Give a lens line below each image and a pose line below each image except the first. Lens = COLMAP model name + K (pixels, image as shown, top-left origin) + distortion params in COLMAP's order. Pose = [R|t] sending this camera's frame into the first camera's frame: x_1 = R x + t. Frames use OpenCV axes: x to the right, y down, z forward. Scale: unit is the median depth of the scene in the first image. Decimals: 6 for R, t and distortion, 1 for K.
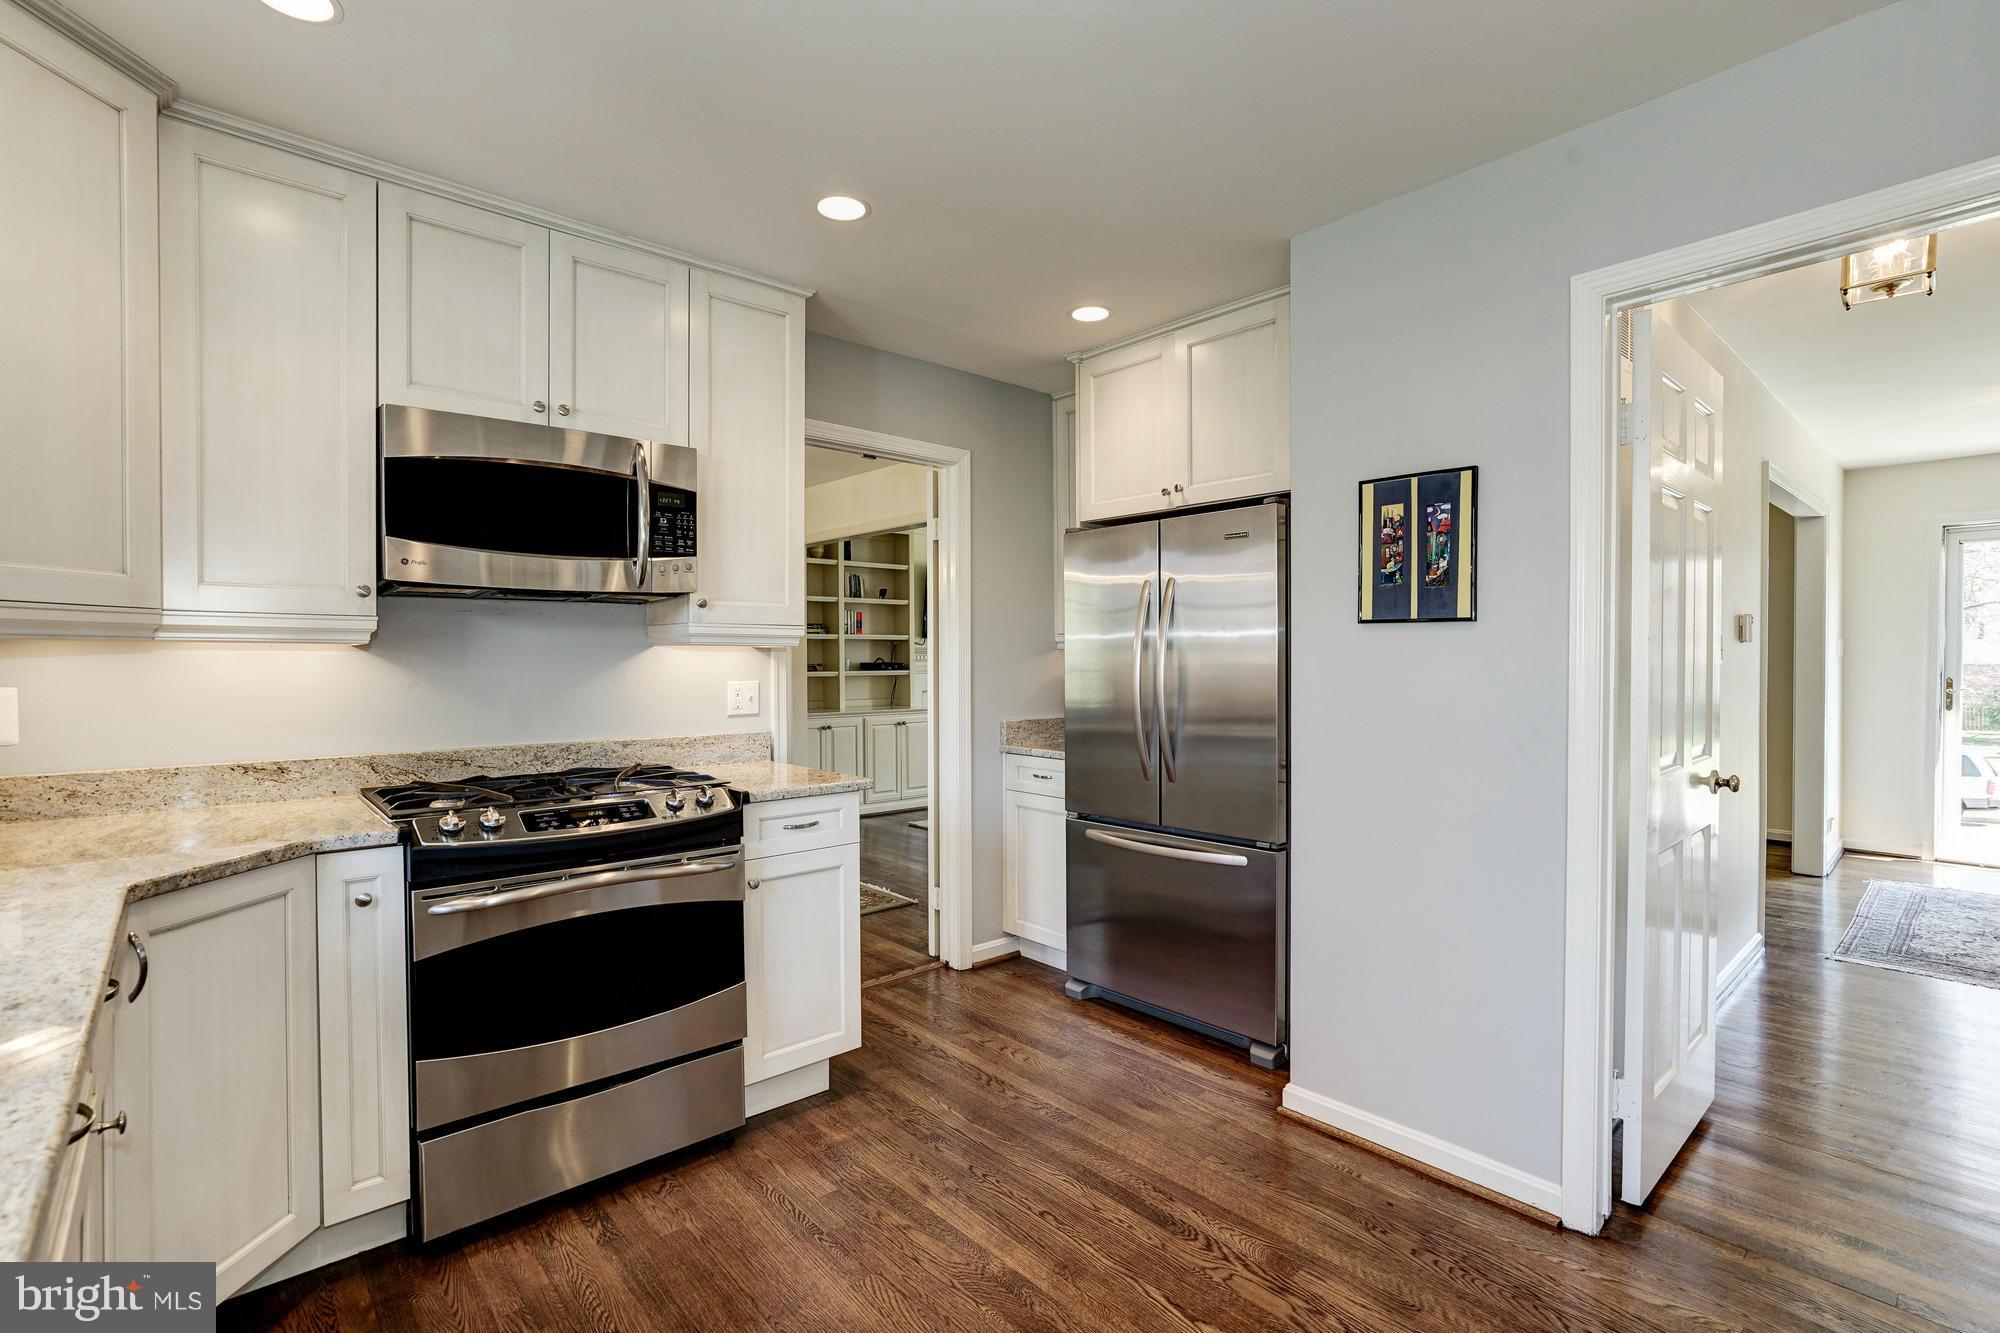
lens RADIAL K [[938.2, 0, 1005.9], [0, 938.2, 670.1], [0, 0, 1]] dist [-0.019439, 0.004319]
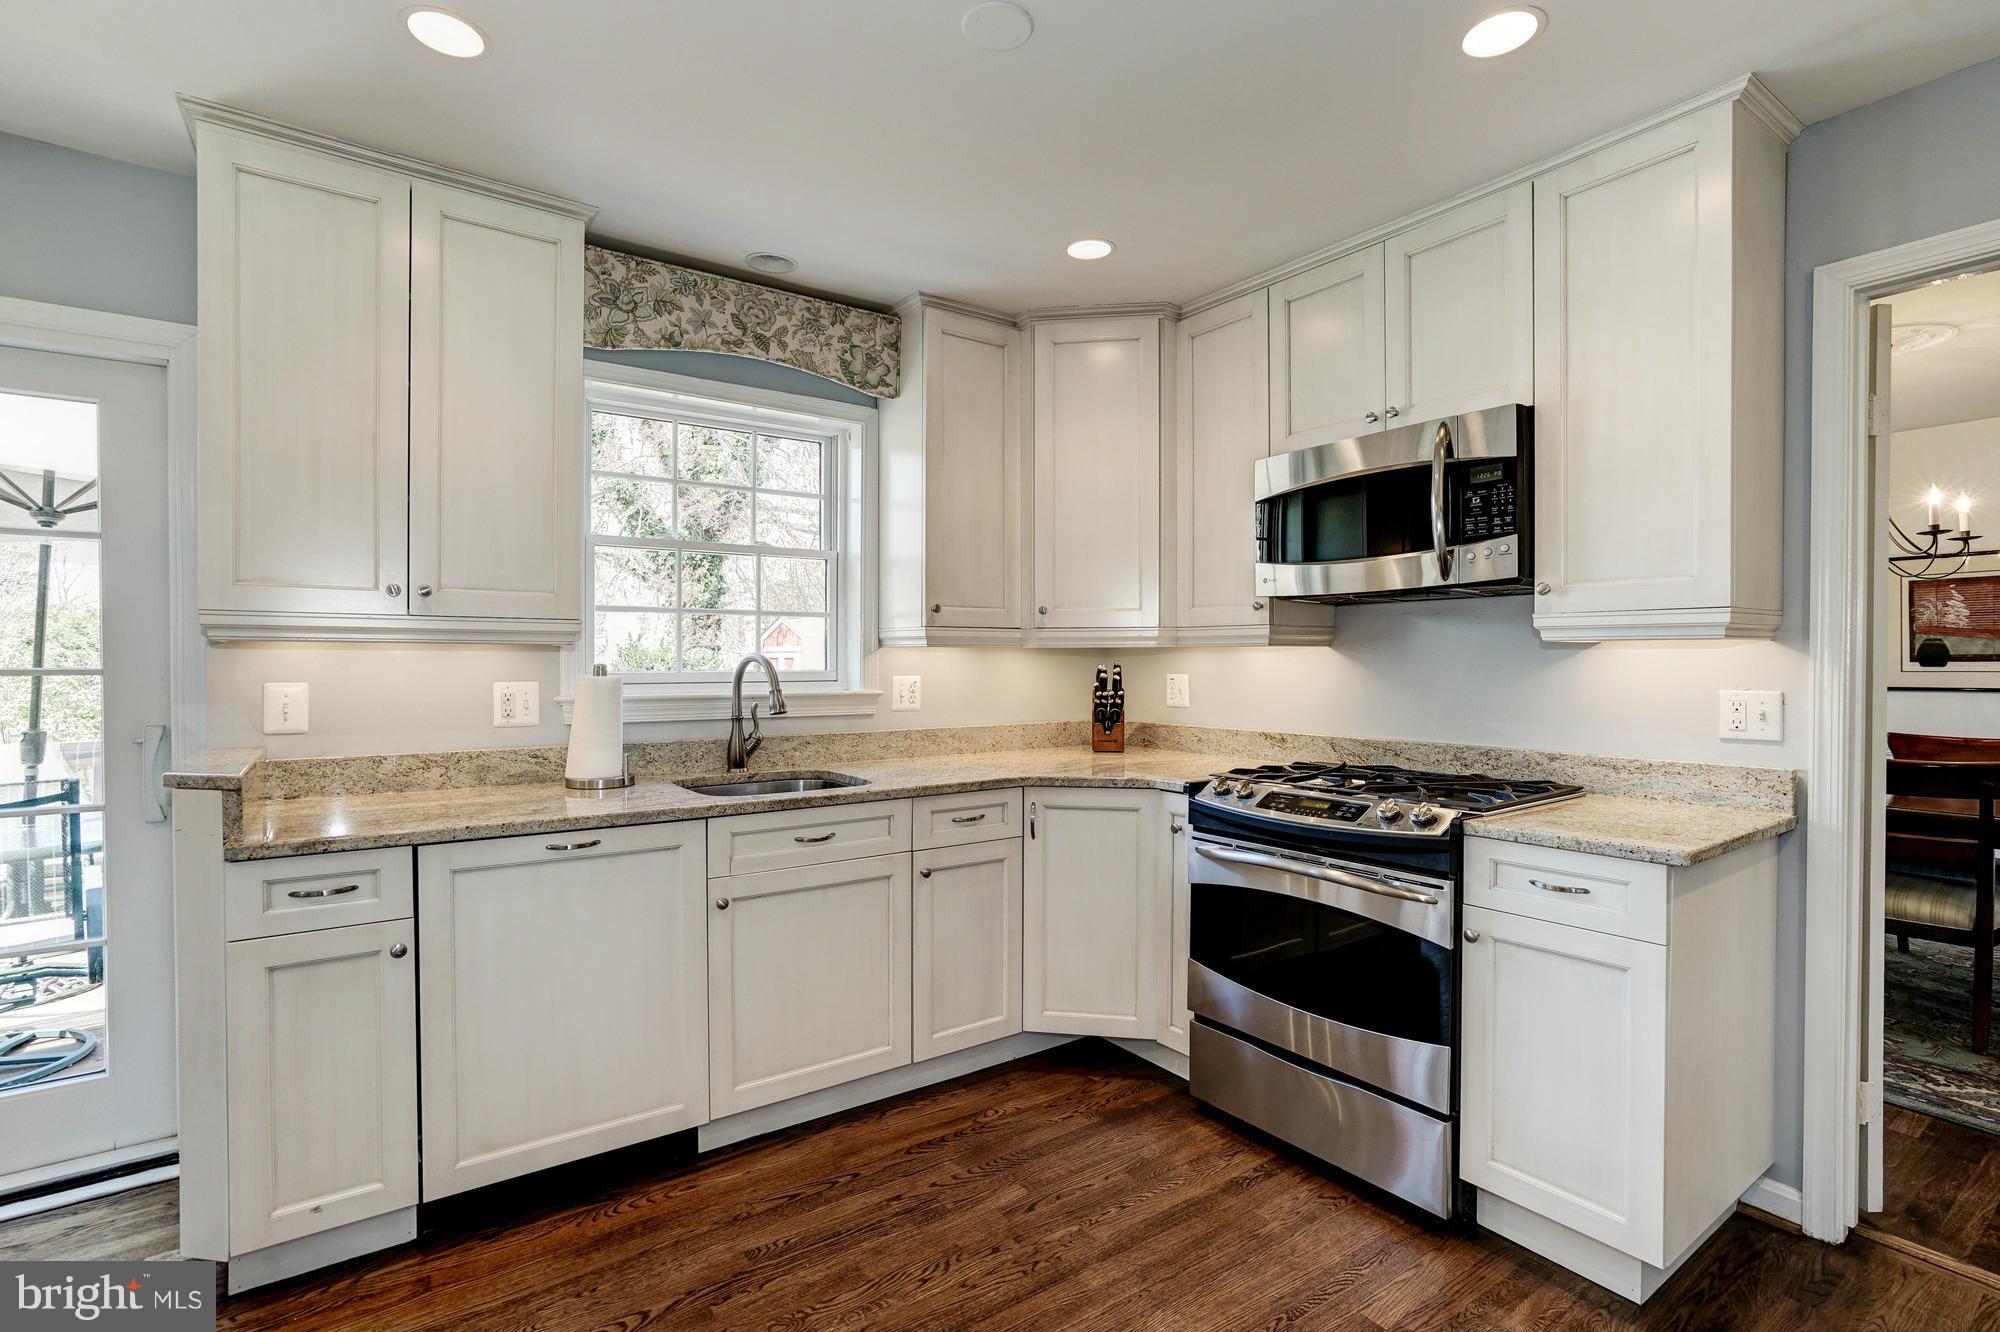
lens RADIAL K [[938.2, 0, 1003.7], [0, 938.2, 664.2], [0, 0, 1]] dist [-0.019439, 0.004319]
pose [[-0.121536, 0.007664, -0.992557, 0.572758], [-0.010663, 0.999902, 0.009026, -0.009607], [0.992530, 0.011680, -0.121443, 0.691677]]
